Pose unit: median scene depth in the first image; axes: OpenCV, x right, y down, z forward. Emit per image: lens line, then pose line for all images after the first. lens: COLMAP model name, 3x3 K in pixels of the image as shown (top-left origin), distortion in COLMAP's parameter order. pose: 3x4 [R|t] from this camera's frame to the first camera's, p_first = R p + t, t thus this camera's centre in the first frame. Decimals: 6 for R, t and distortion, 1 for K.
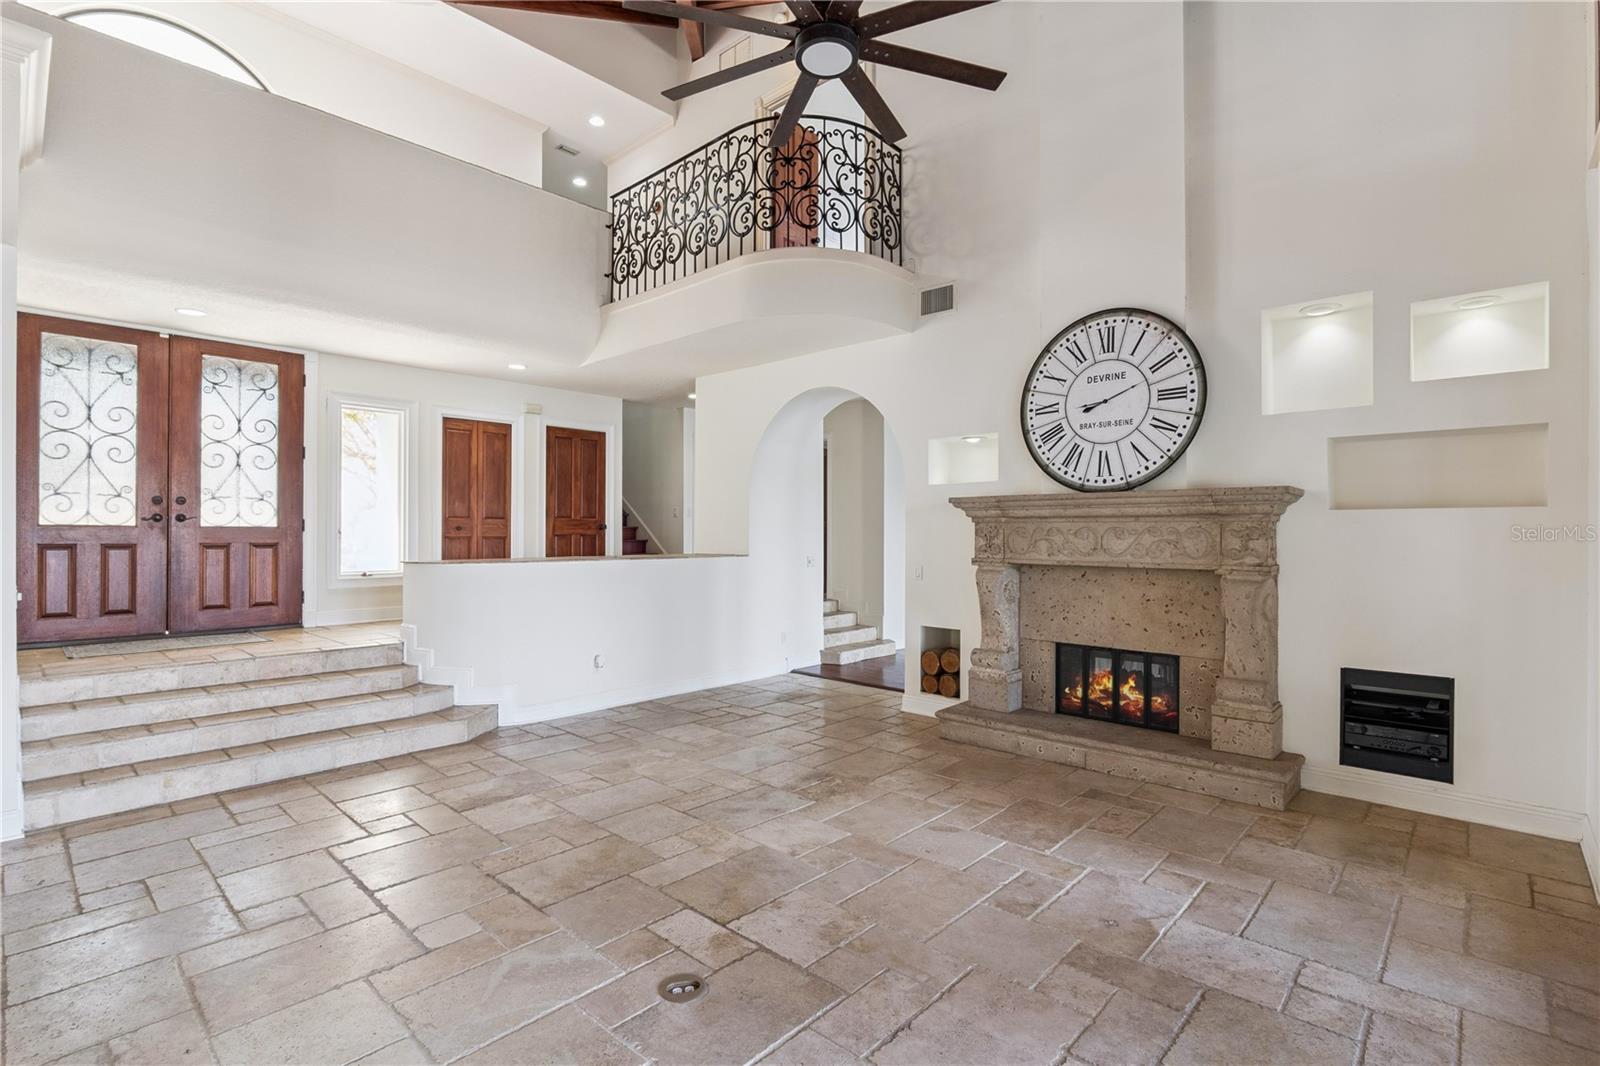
lens RADIAL K [[748.9, 0, 799.8], [0, 748.9, 533.7], [0, 0, 1]] dist [-0.021446, 0.005441]
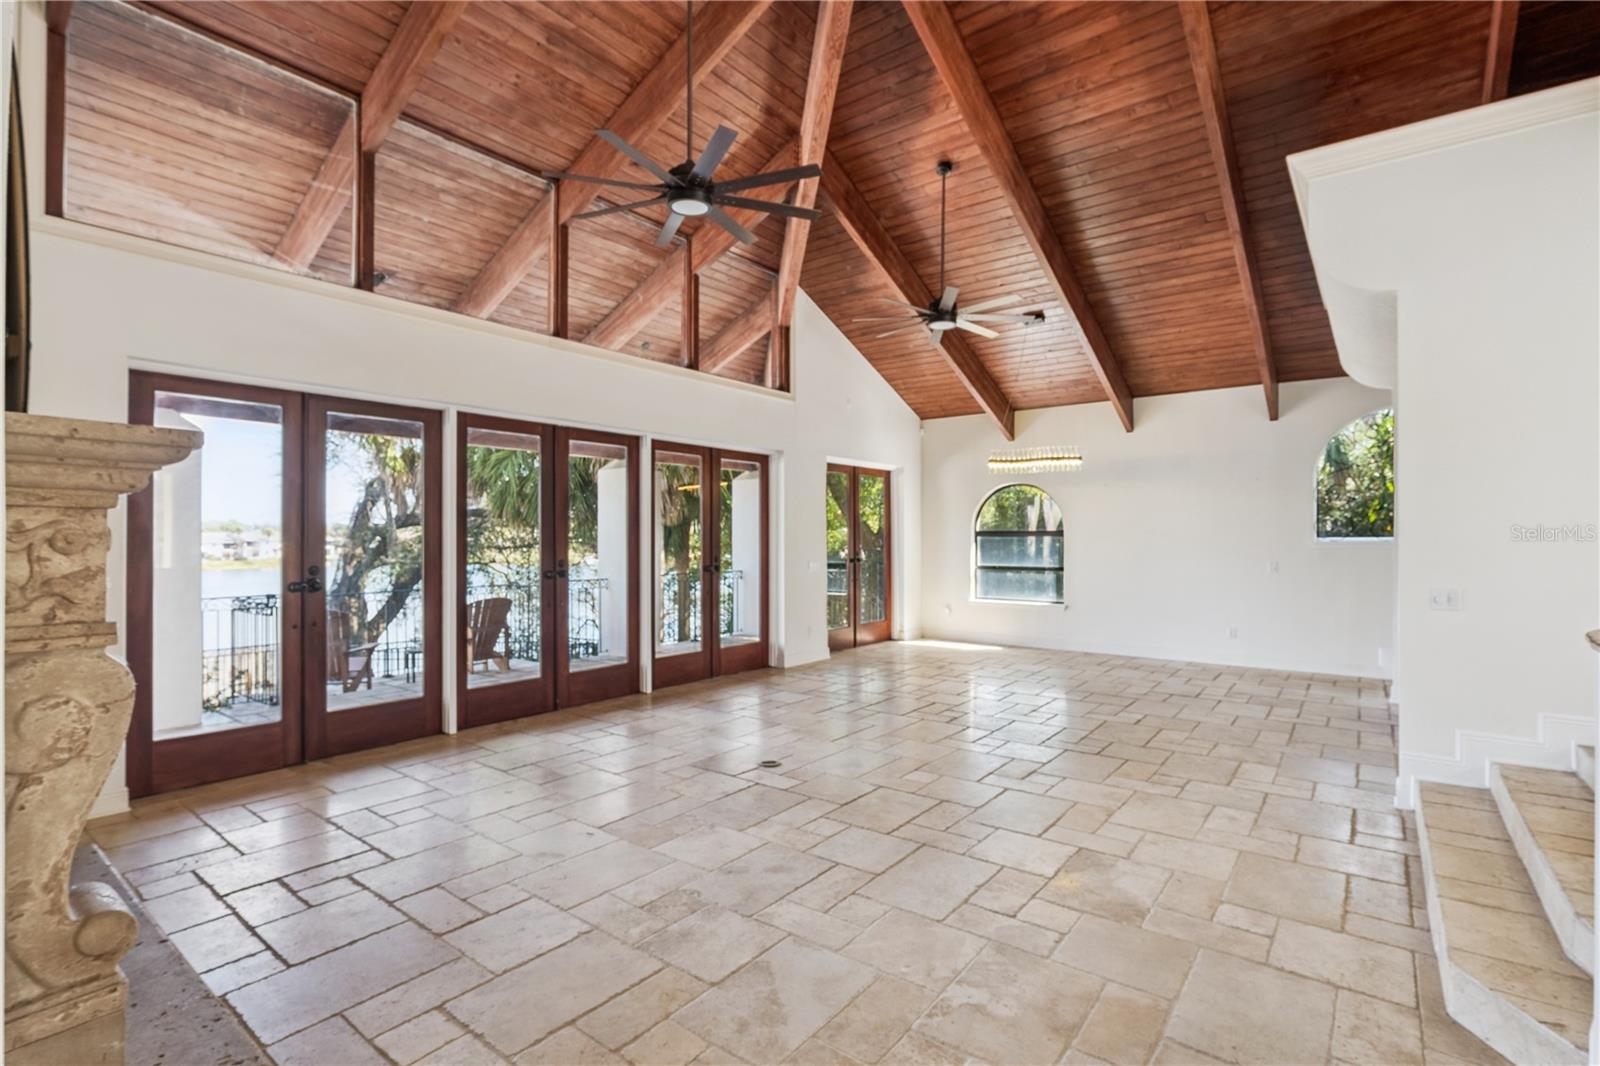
lens RADIAL K [[748.9, 0, 803.9], [0, 748.9, 540.4], [0, 0, 1]] dist [-0.021446, 0.005441]
pose [[-0.996150, -0.000413, -0.087665, -0.032161], [-0.000189, 0.999997, -0.002563, 0.001622], [0.087666, -0.002536, -0.996147, 1.453185]]
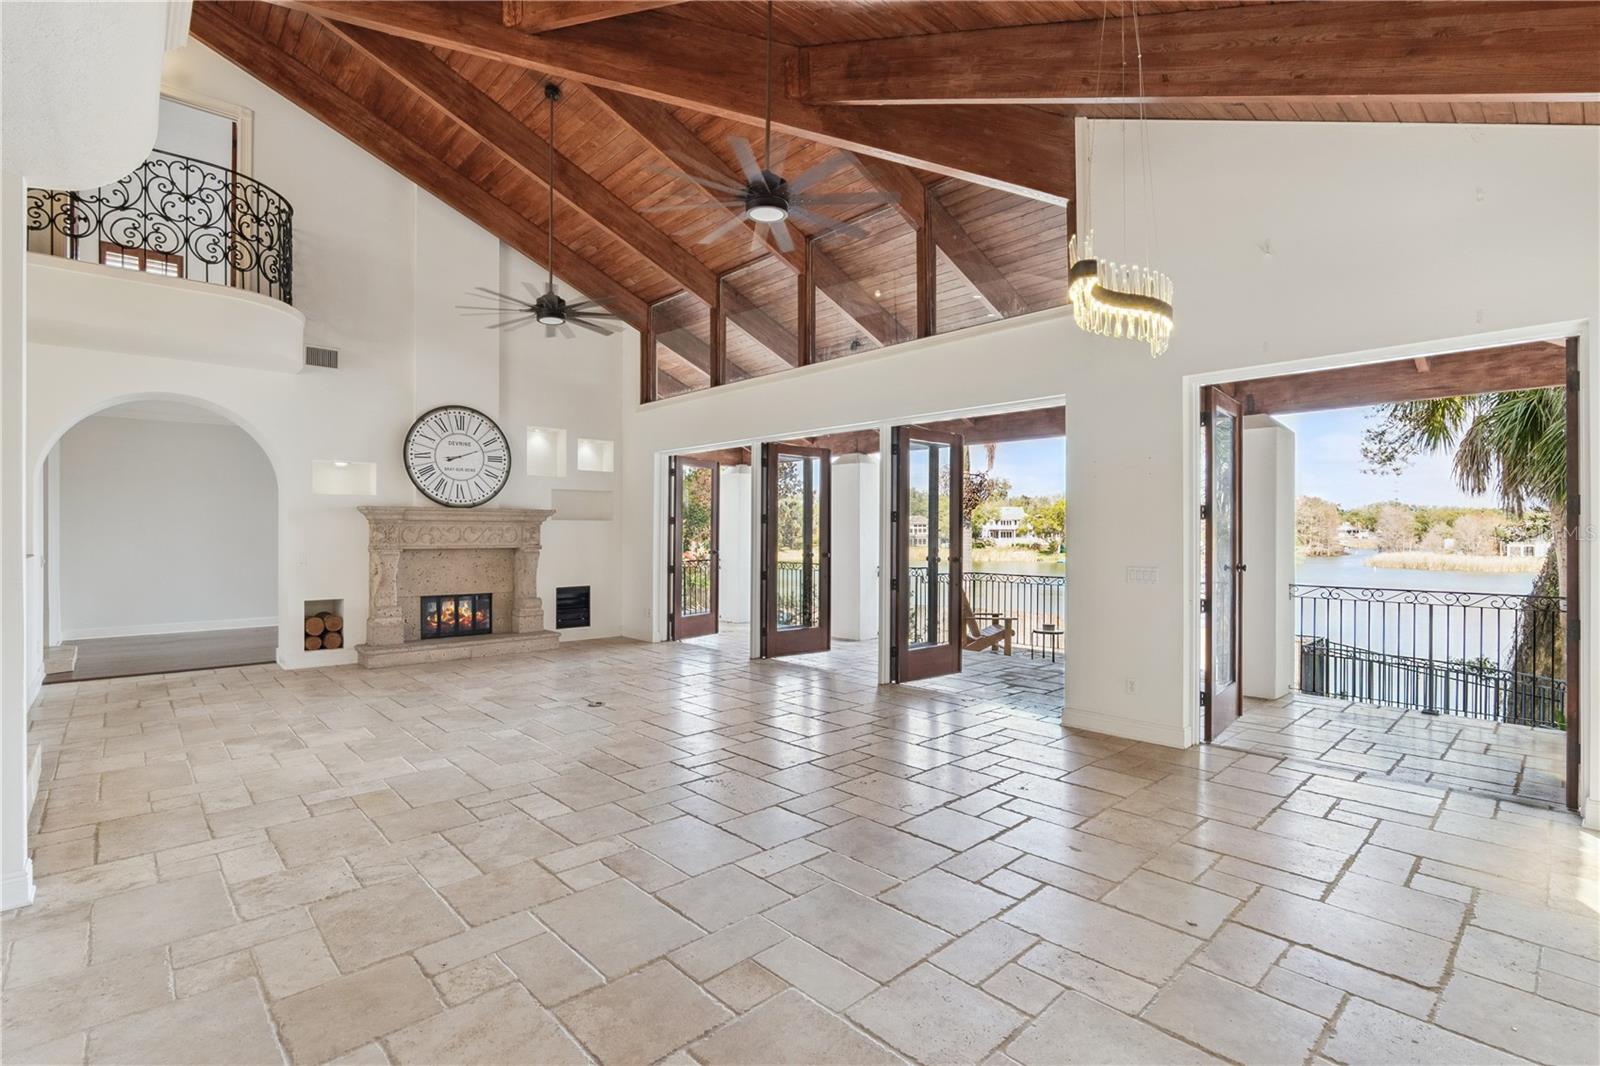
lens RADIAL K [[748.9, 0, 797.8], [0, 748.9, 532.3], [0, 0, 1]] dist [-0.021446, 0.005441]
pose [[0.081721, -0.002269, 0.996653, -1.289585], [-0.000178, 0.999997, 0.002292, 0.000296], [-0.996655, -0.000364, 0.081721, 0.039298]]
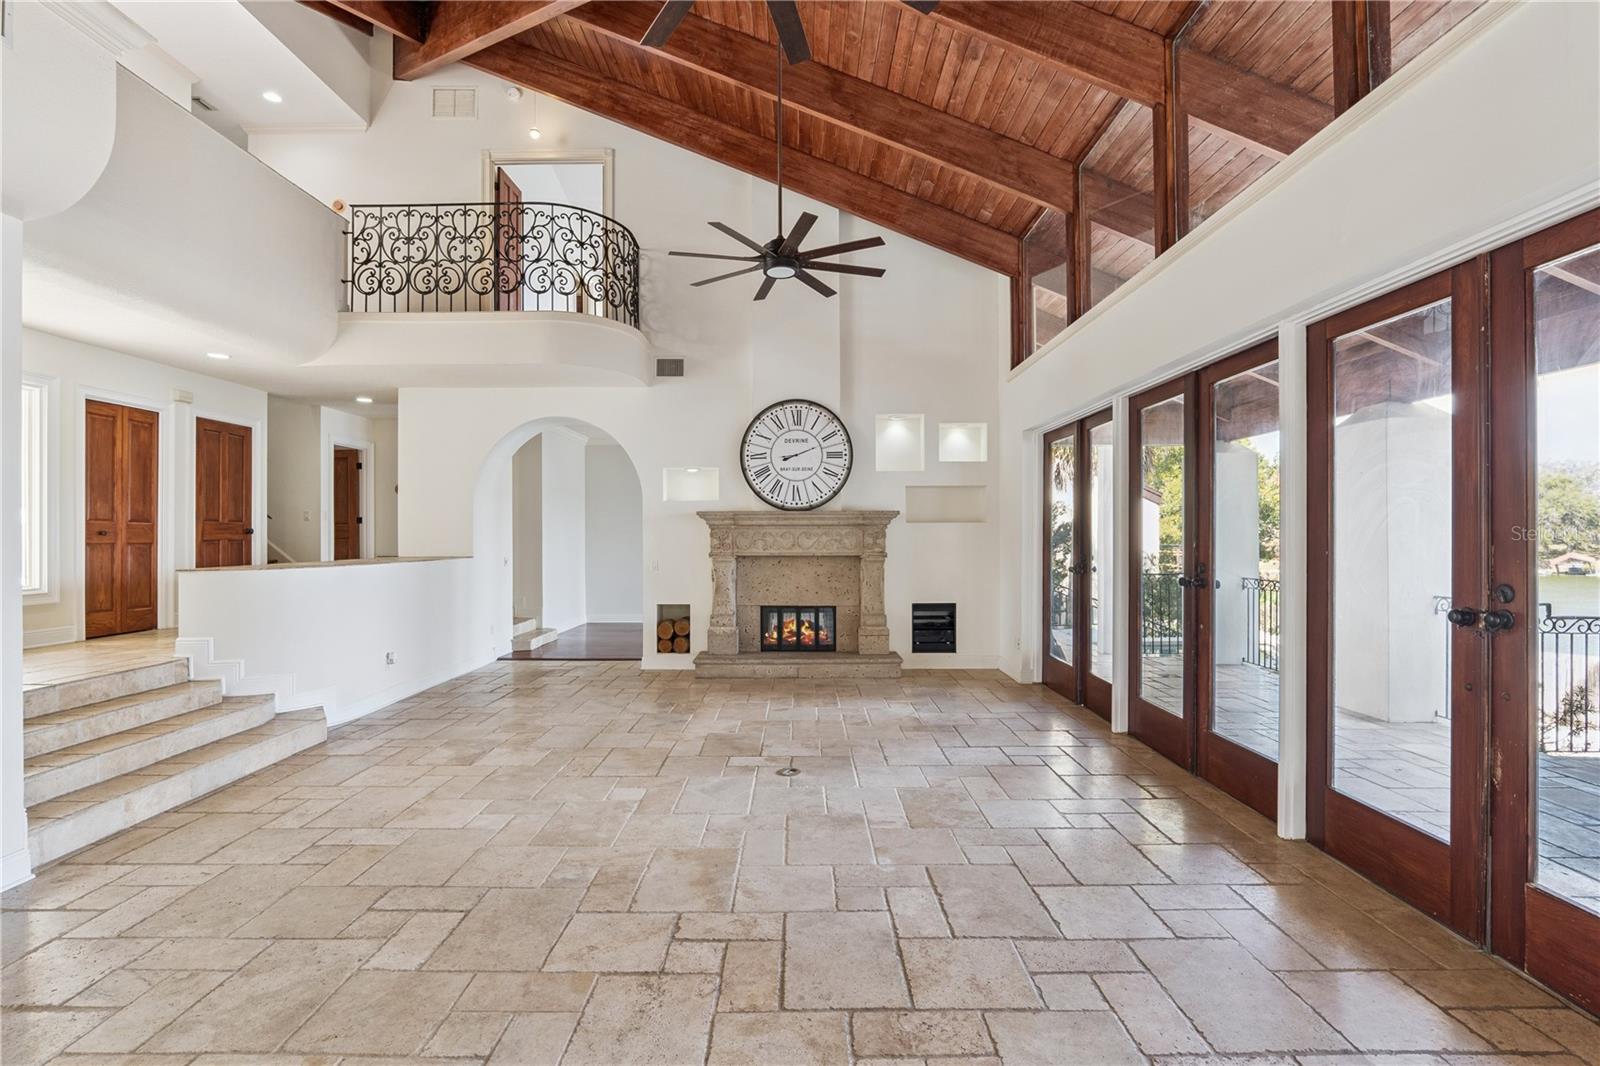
lens RADIAL K [[748.9, 0, 797.3], [0, 748.9, 532.8], [0, 0, 1]] dist [-0.021446, 0.005441]
pose [[0.737138, -0.001670, 0.675740, -0.688589], [0.004925, 0.999984, -0.002902, -0.001745], [-0.675724, 0.005467, 0.737134, -0.211458]]
